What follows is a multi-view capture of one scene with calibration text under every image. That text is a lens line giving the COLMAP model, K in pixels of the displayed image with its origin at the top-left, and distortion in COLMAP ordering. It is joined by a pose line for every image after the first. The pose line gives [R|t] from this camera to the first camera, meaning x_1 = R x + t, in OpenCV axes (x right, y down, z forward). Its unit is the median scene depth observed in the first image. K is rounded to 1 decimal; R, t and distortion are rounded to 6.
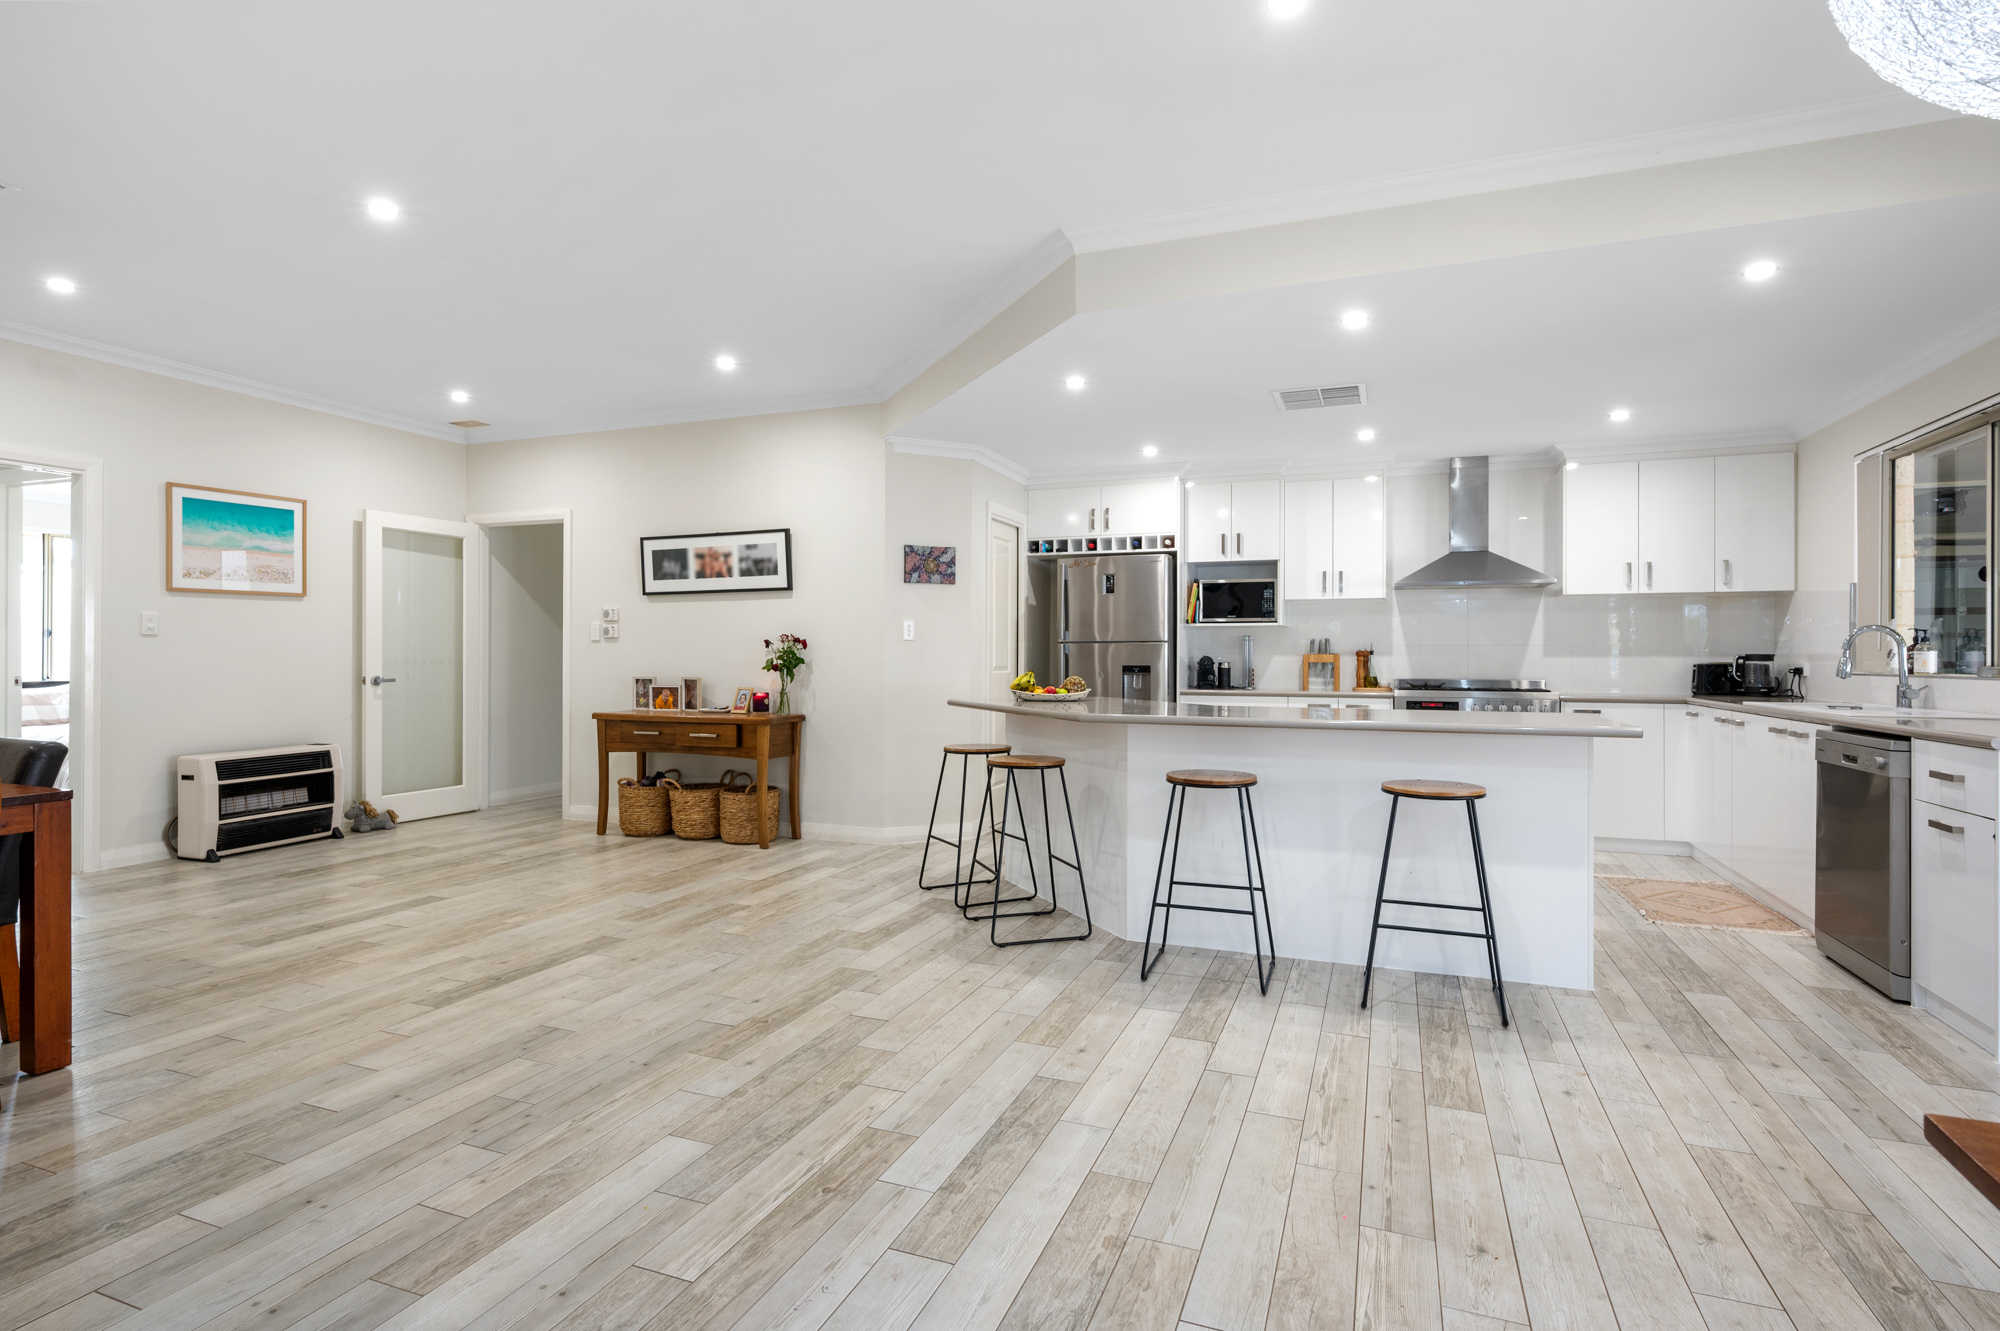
lens RADIAL K [[972.6, 0, 1000.4], [0, 972.6, 658.2], [0, 0, 1]] dist [-0.000076, -0.000284]
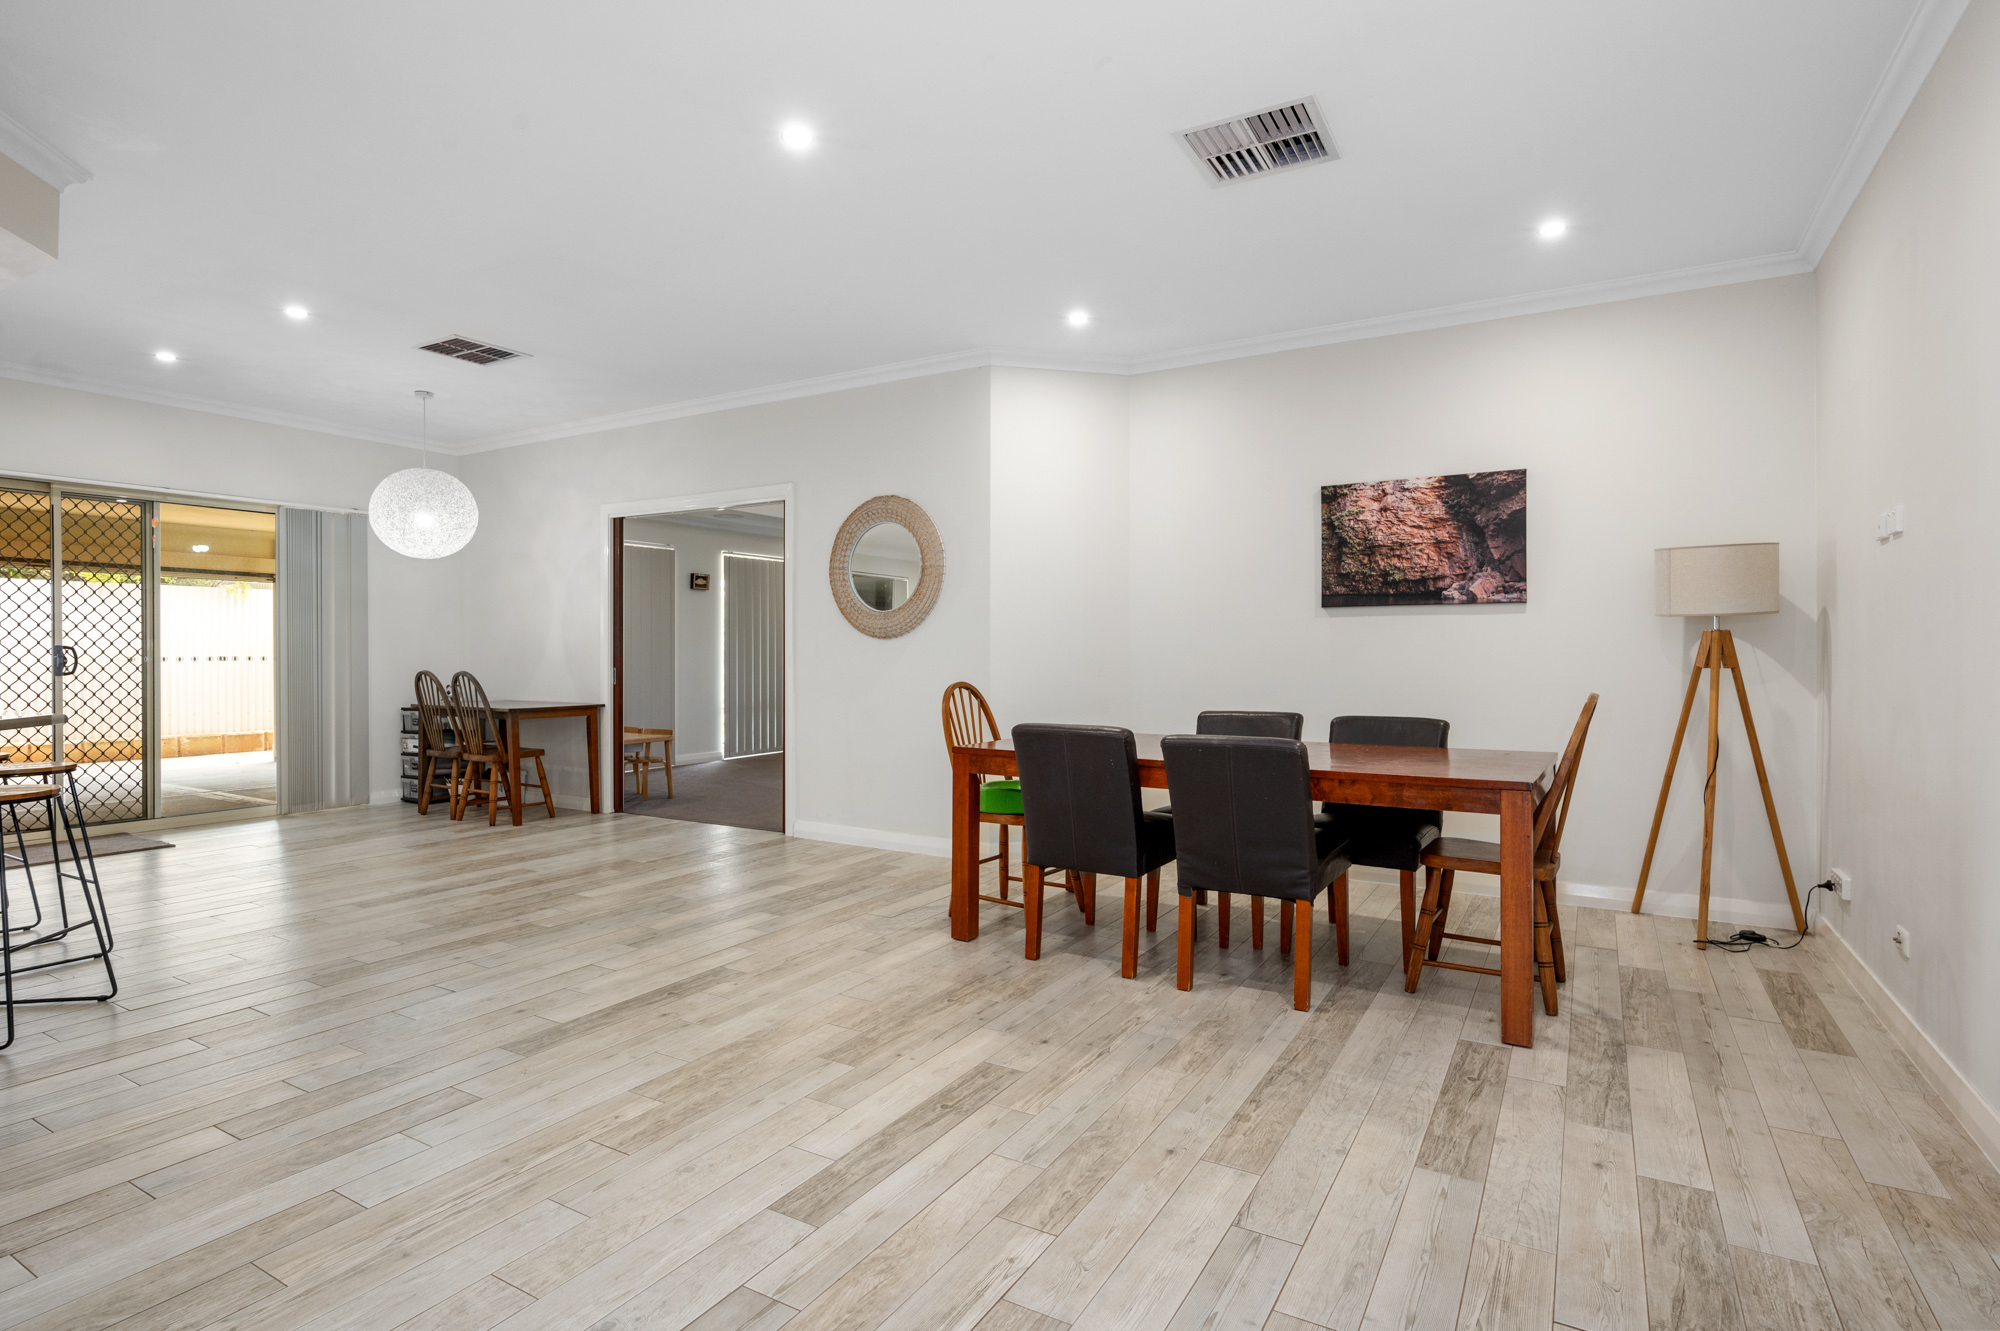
lens RADIAL K [[972.6, 0, 1001.4], [0, 972.6, 663.6], [0, 0, 1]] dist [-0.000076, -0.000284]
pose [[-0.987373, -0.004698, 0.158343, -0.967618], [-0.002608, 0.999907, 0.013401, -0.003712], [-0.158392, 0.012819, -0.987293, 1.851477]]
